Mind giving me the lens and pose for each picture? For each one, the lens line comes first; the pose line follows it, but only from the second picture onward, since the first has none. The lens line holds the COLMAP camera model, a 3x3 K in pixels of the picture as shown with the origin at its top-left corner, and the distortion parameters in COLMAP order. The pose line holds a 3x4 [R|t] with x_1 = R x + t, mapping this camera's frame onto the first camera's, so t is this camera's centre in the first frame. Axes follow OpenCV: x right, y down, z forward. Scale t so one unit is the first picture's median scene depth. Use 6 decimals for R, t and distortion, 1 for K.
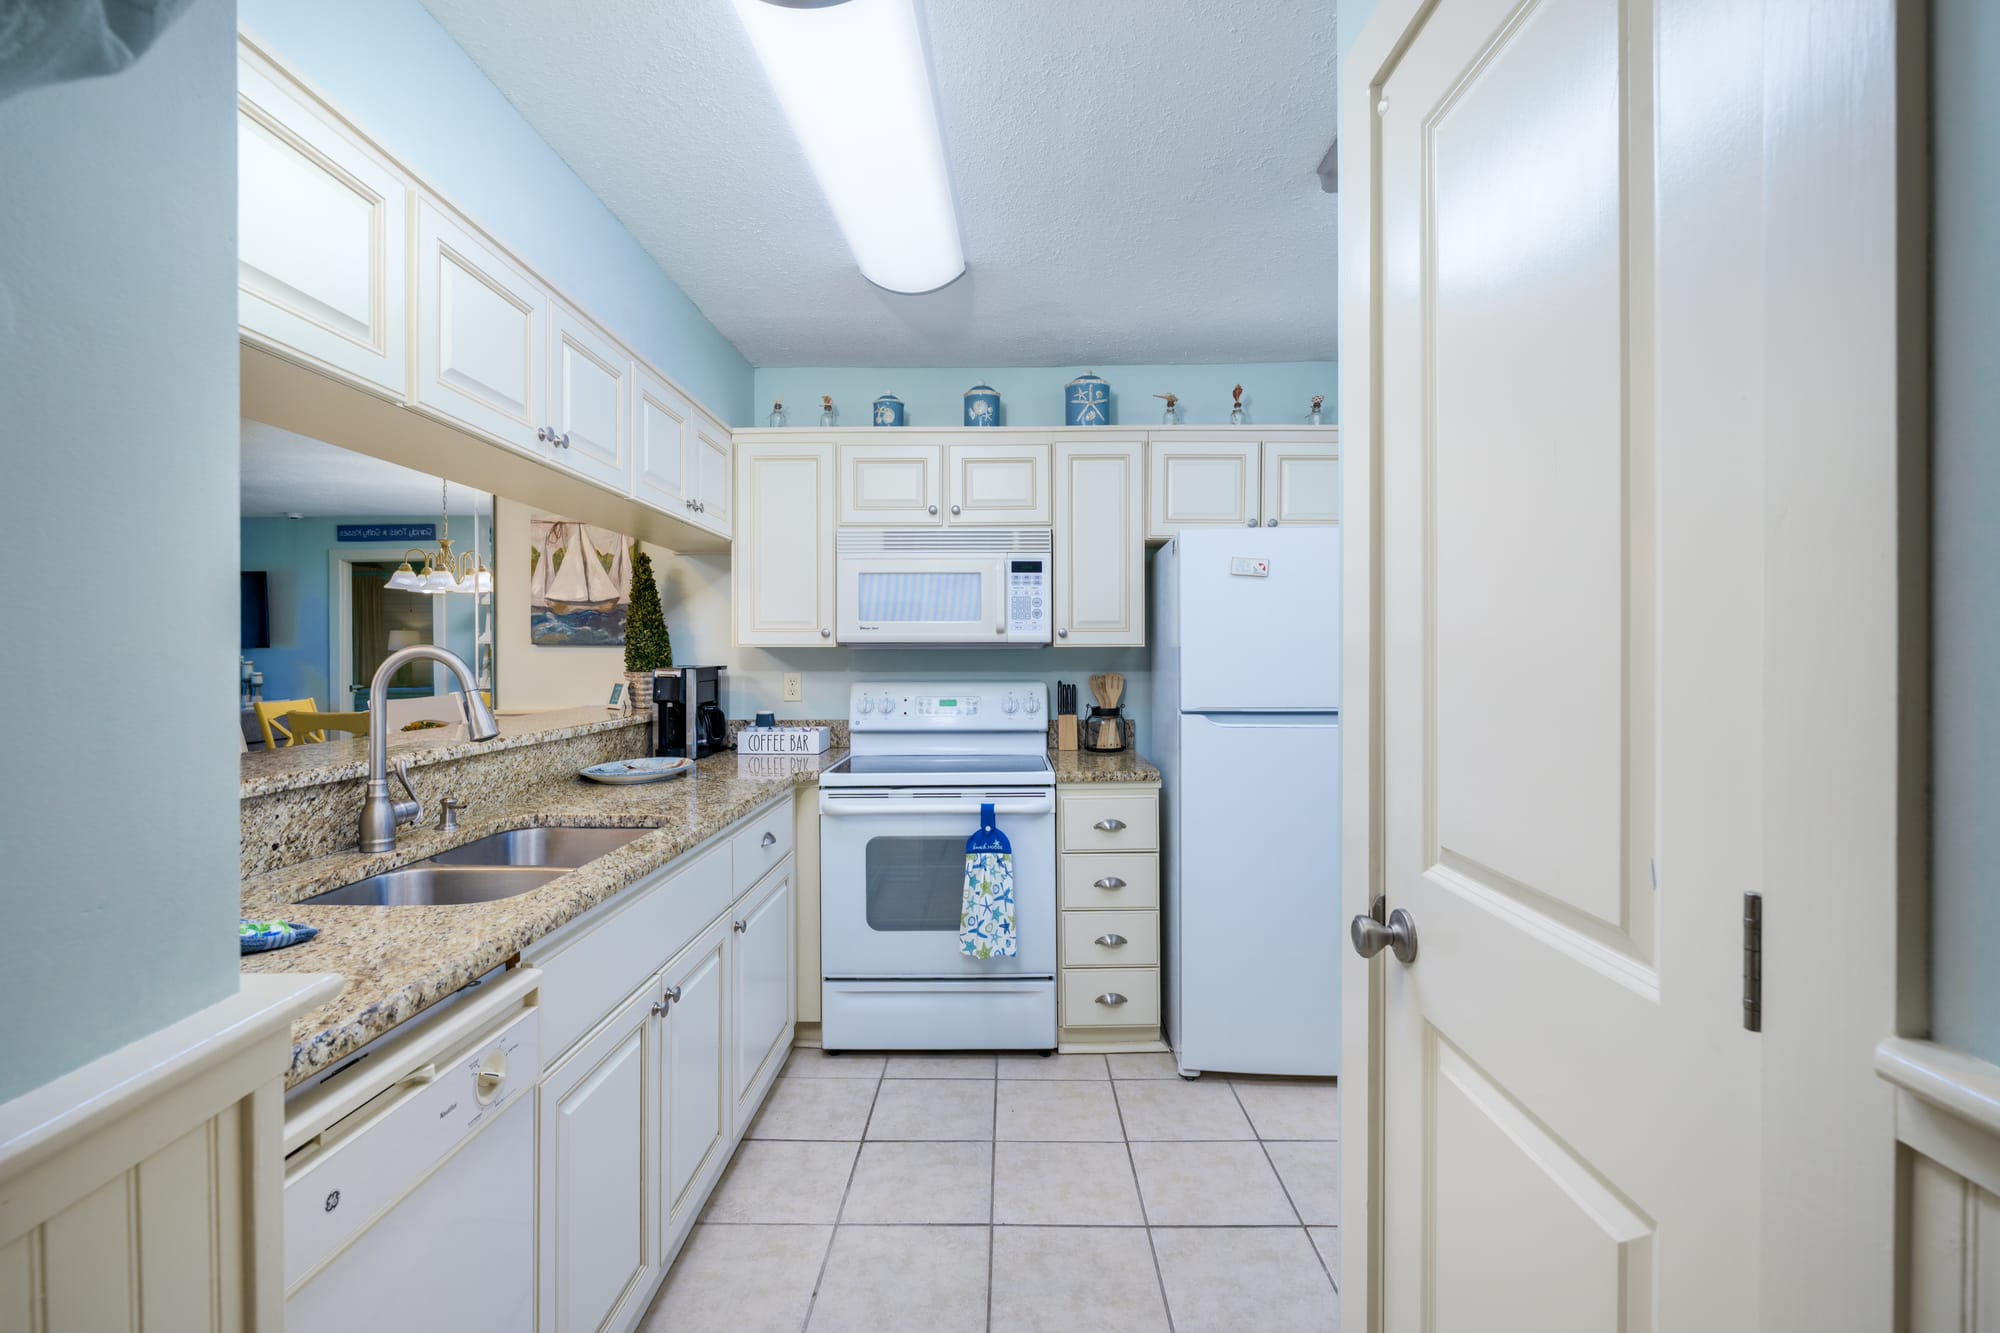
lens RADIAL K [[888.5, 0, 1000.0], [0, 888.5, 628.7], [0, 0, 1]] dist [0.000503, -0.000067]
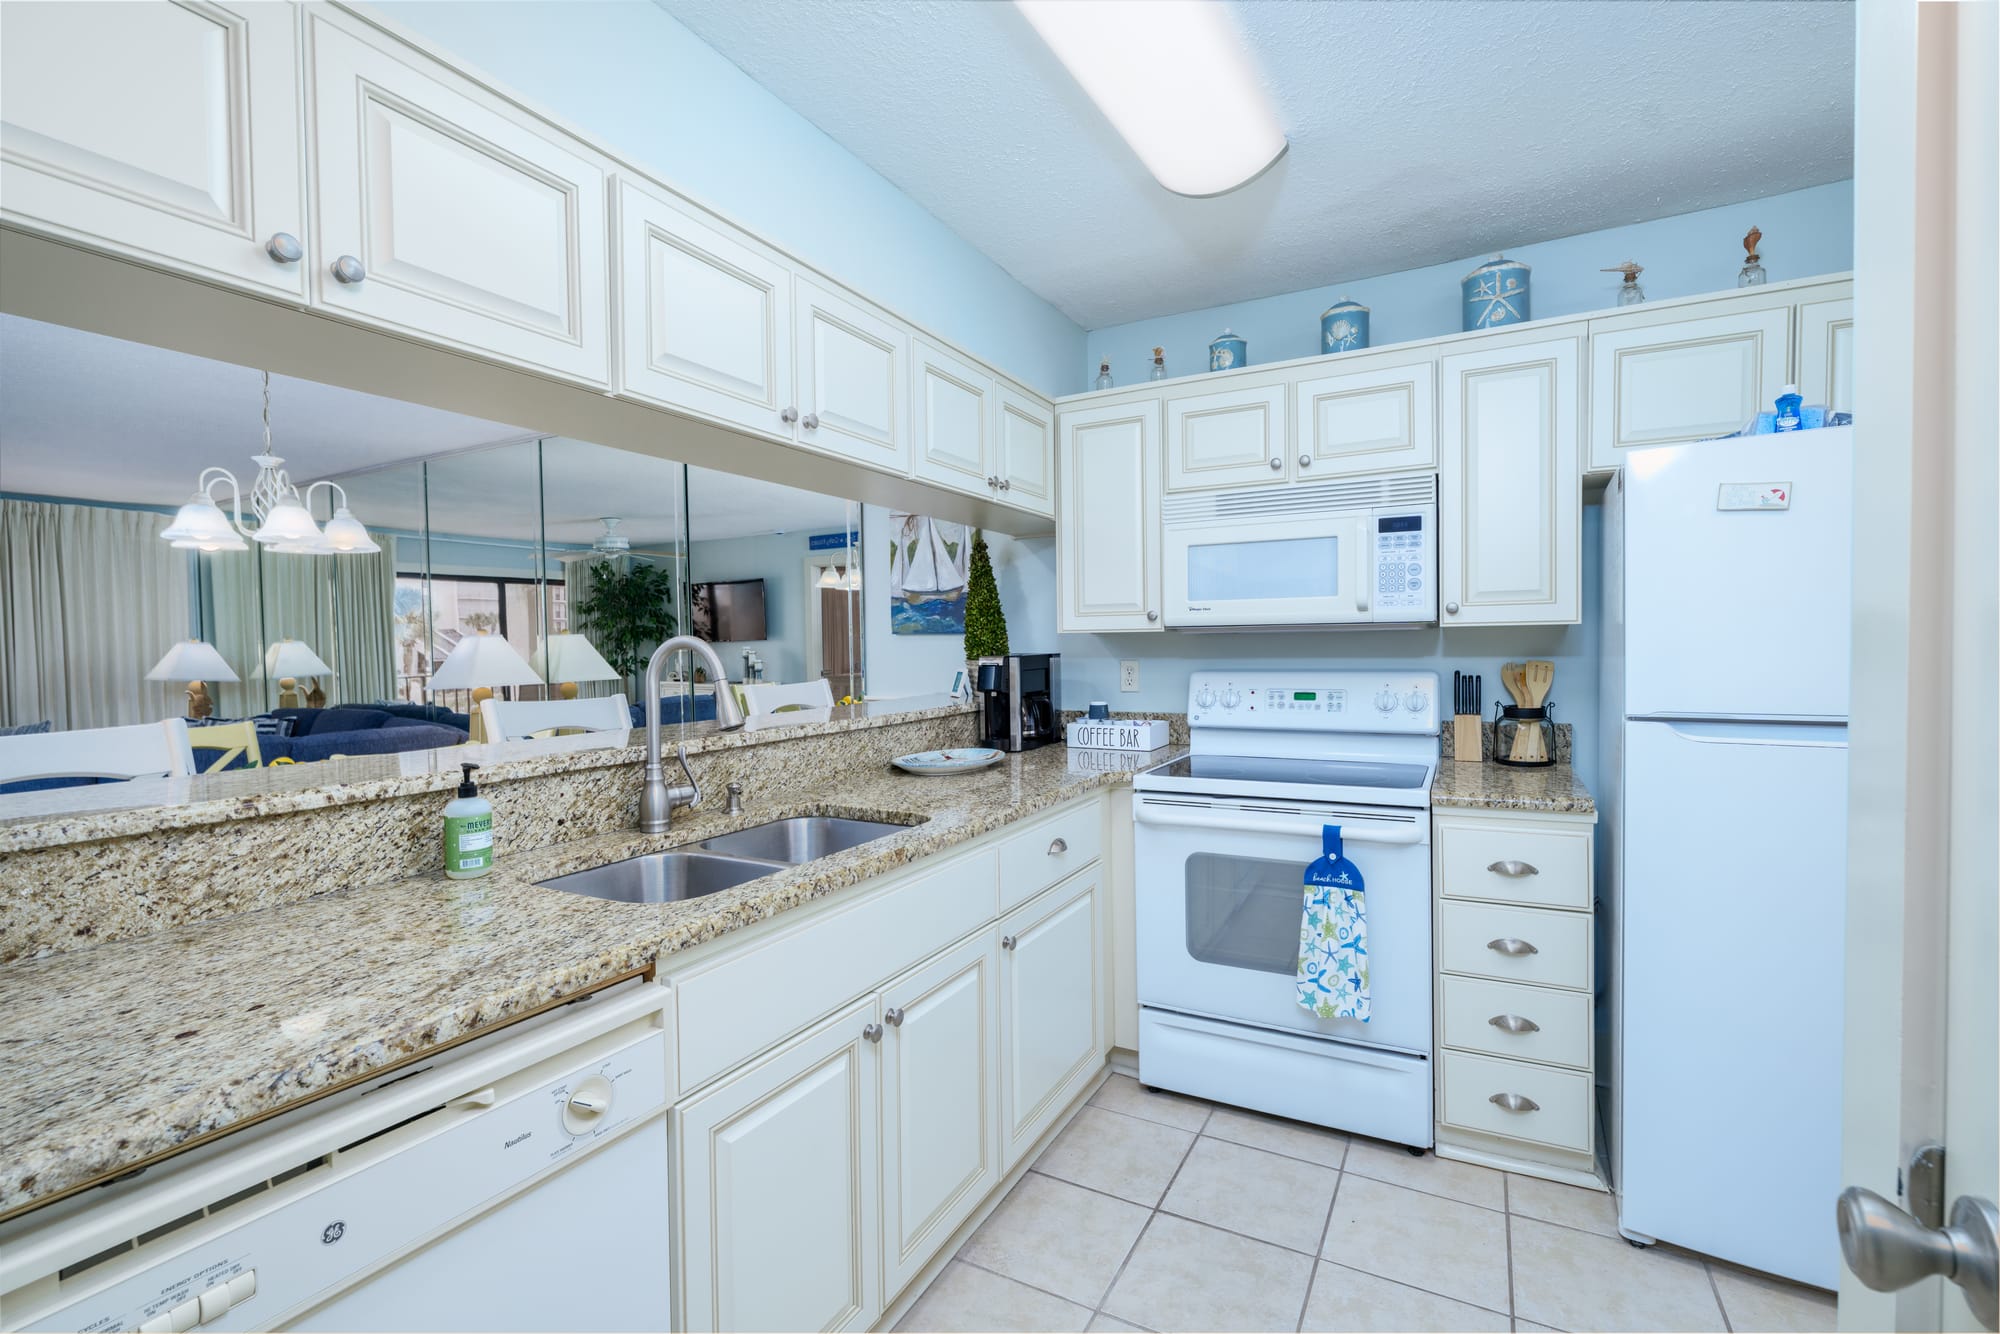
lens RADIAL K [[888.2, 0, 1001.9], [0, 888.2, 652.1], [0, 0, 1]] dist [-0.000127, -0.000656]
pose [[0.884522, -0.005646, -0.466464, 0.094945], [0.024982, 0.999065, 0.035279, 0.006686], [0.465829, -0.042859, 0.883836, 0.165299]]
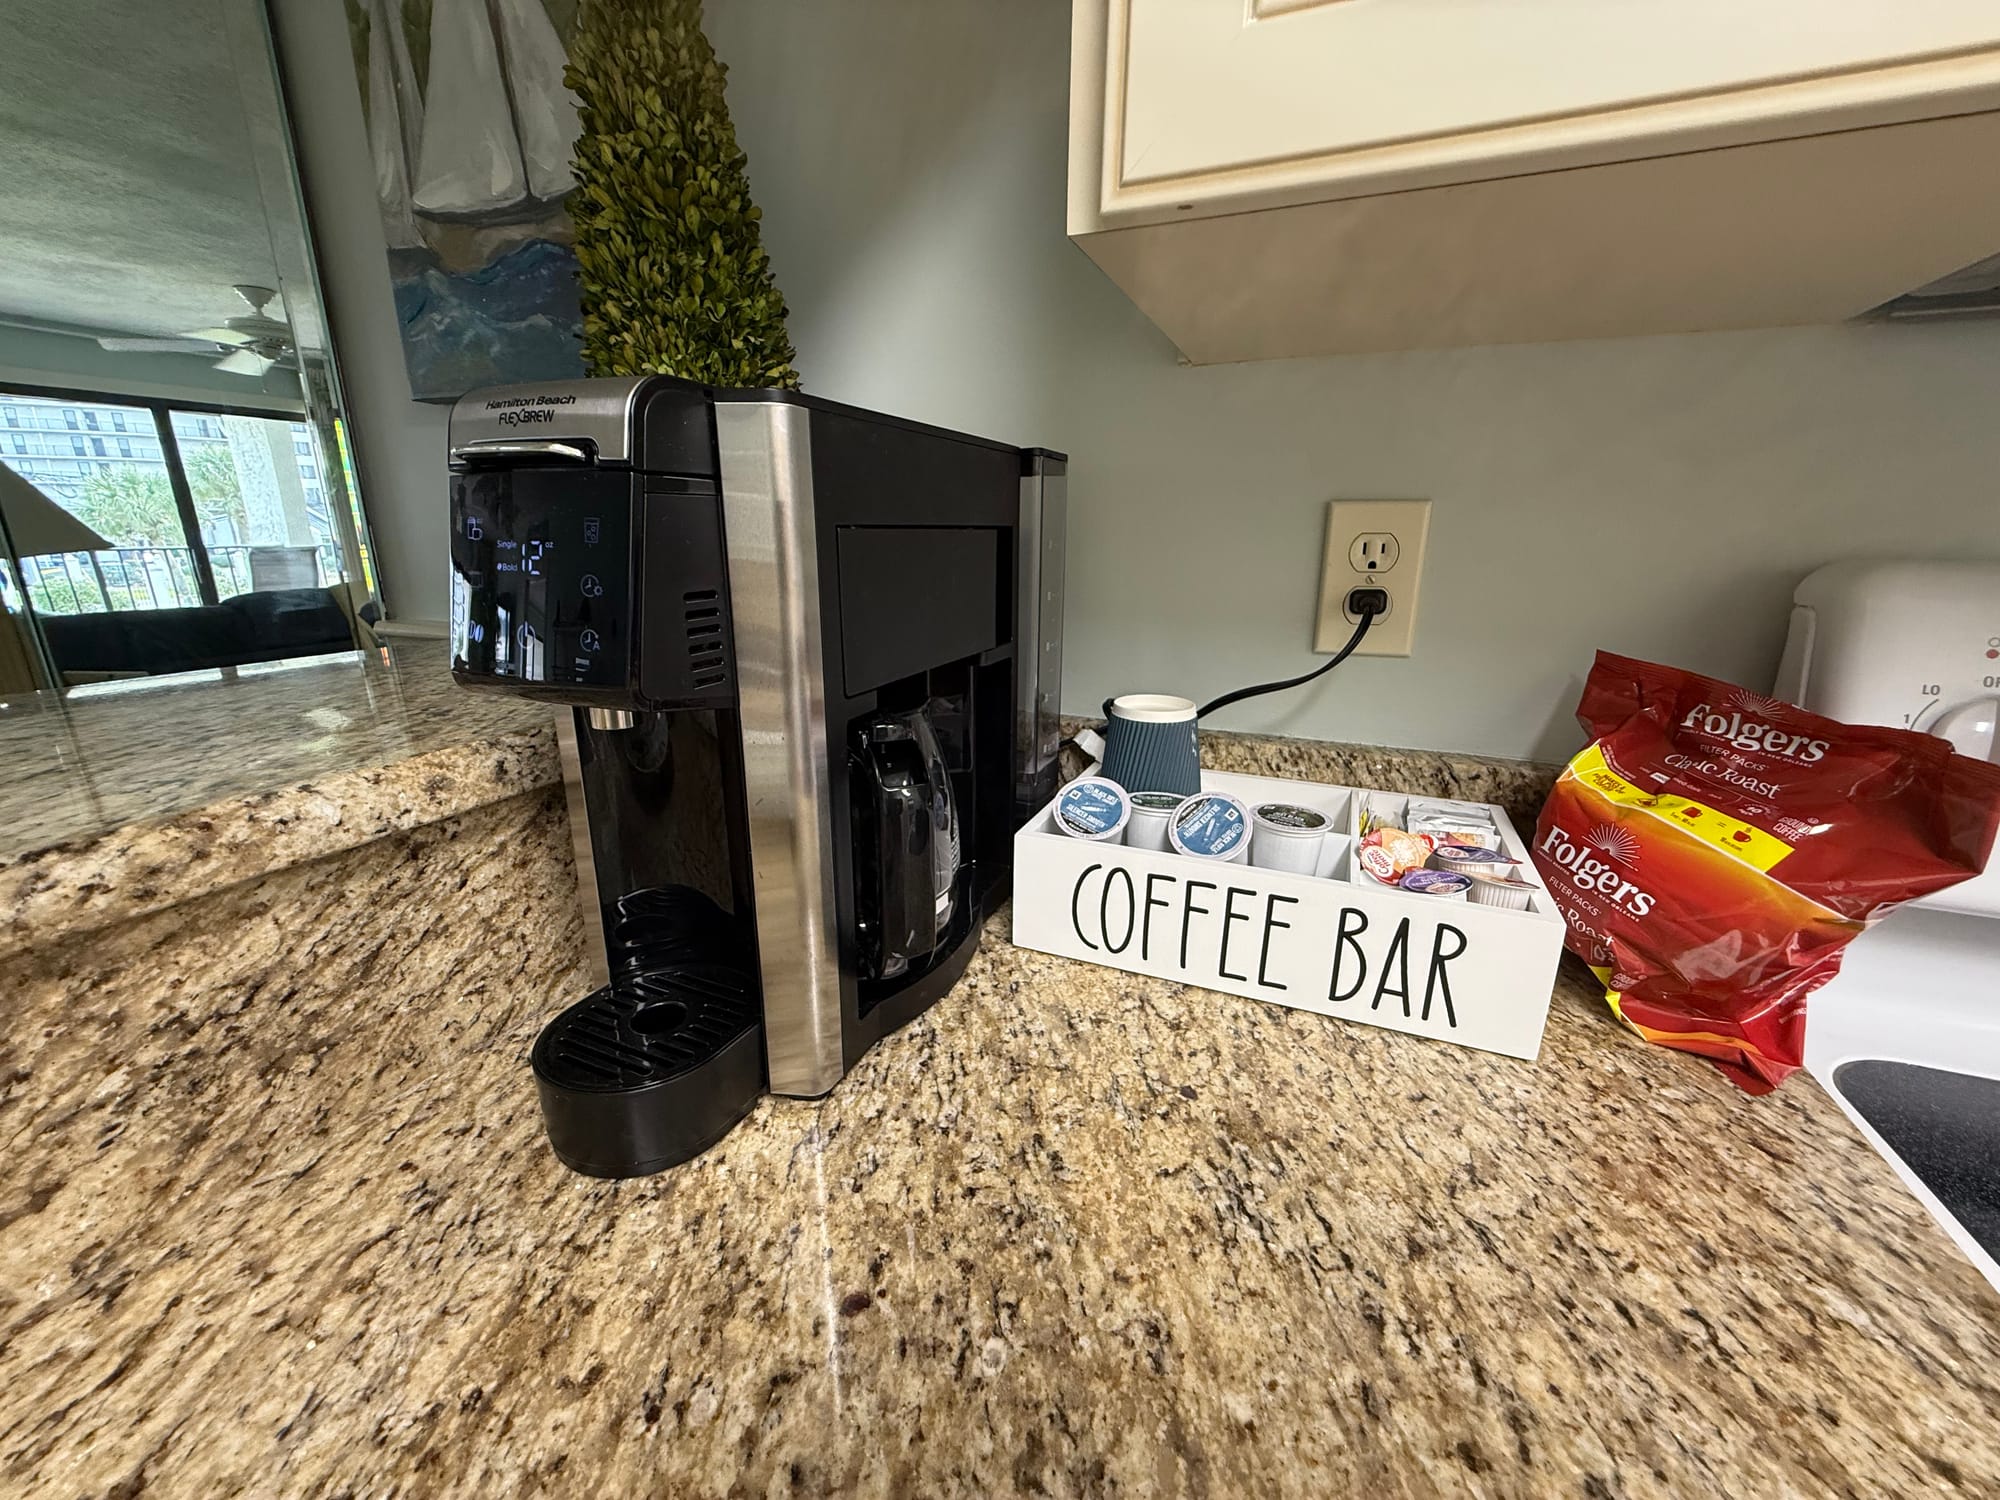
lens RADIAL K [[862.3, 0, 1004.4], [0, 862.3, 798.3], [0, 0, 1]] dist [0.000133, 0.000384]
pose [[0.893730, 0.136863, -0.427217, -0.264577], [0.006560, 0.948236, 0.317500, 0.066533], [0.448556, -0.286562, 0.846569, 1.002707]]
